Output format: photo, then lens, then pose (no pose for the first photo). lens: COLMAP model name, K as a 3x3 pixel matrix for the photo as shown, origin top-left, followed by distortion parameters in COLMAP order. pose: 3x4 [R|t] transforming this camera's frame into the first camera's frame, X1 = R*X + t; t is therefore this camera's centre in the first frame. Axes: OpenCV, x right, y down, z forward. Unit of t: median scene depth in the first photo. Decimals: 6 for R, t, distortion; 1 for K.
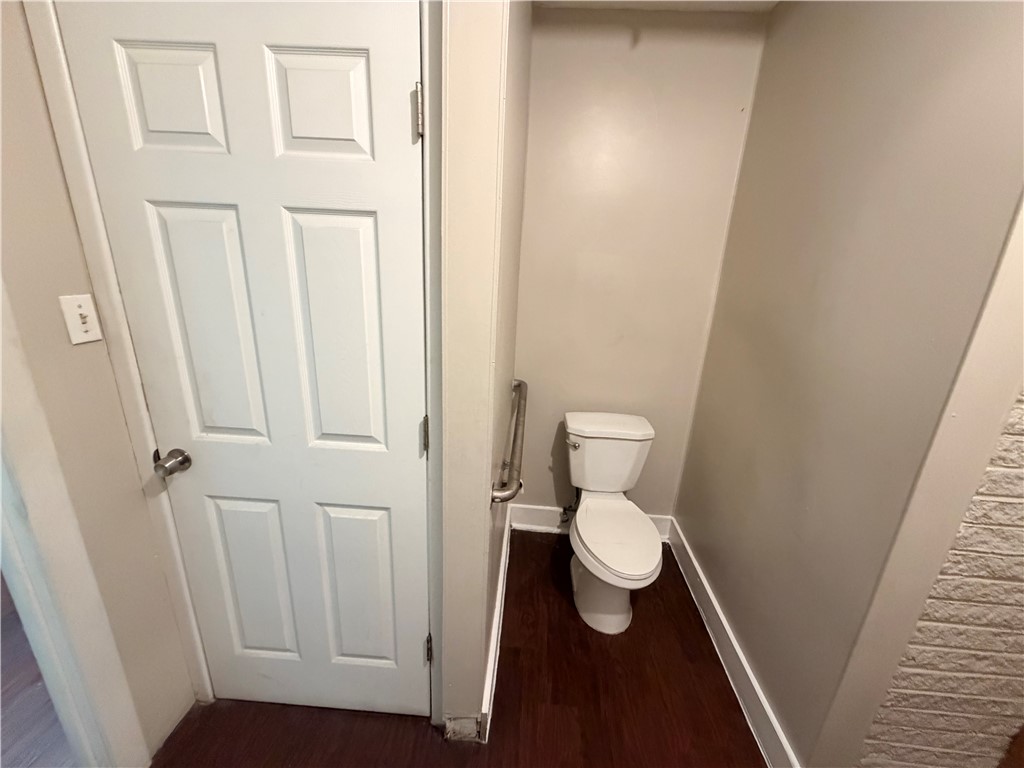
lens RADIAL K [[411.8, 0, 511.3], [0, 411.8, 386.1], [0, 0, 1]] dist [0.000730, -0.000190]
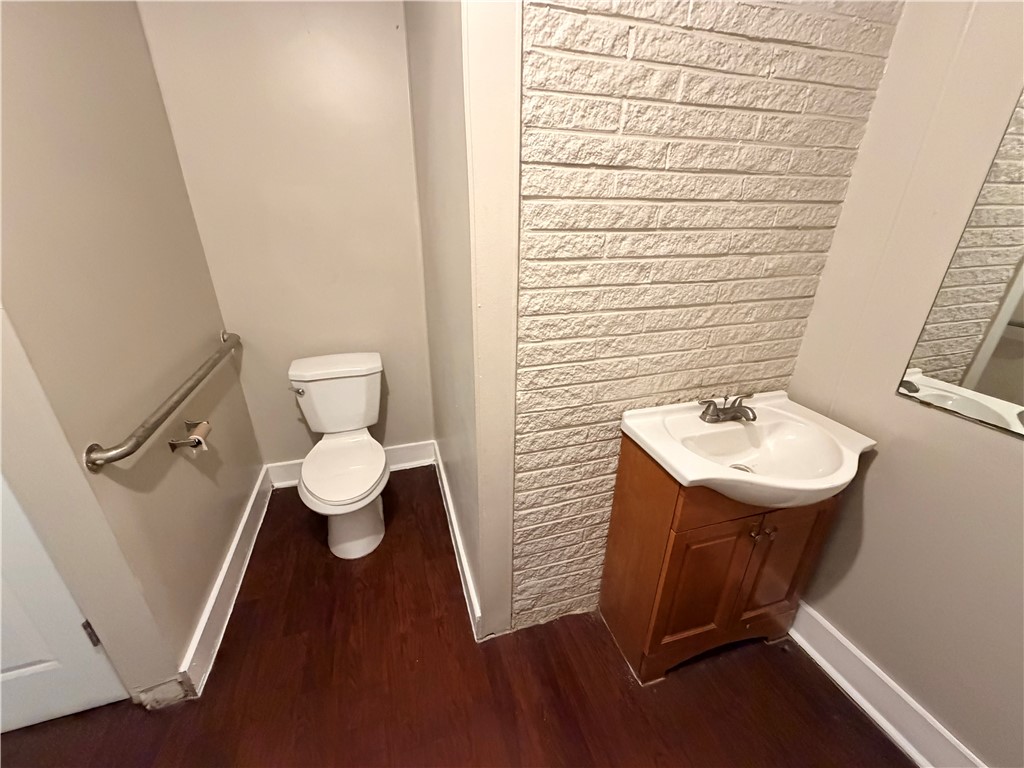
lens RADIAL K [[411.8, 0, 511.3], [0, 411.8, 386.1], [0, 0, 1]] dist [0.000730, -0.000190]
pose [[0.932008, -0.178525, 0.315421, 0.603556], [0.138987, 0.979788, 0.143868, 0.115657], [-0.334730, -0.090247, 0.937983, -0.158650]]
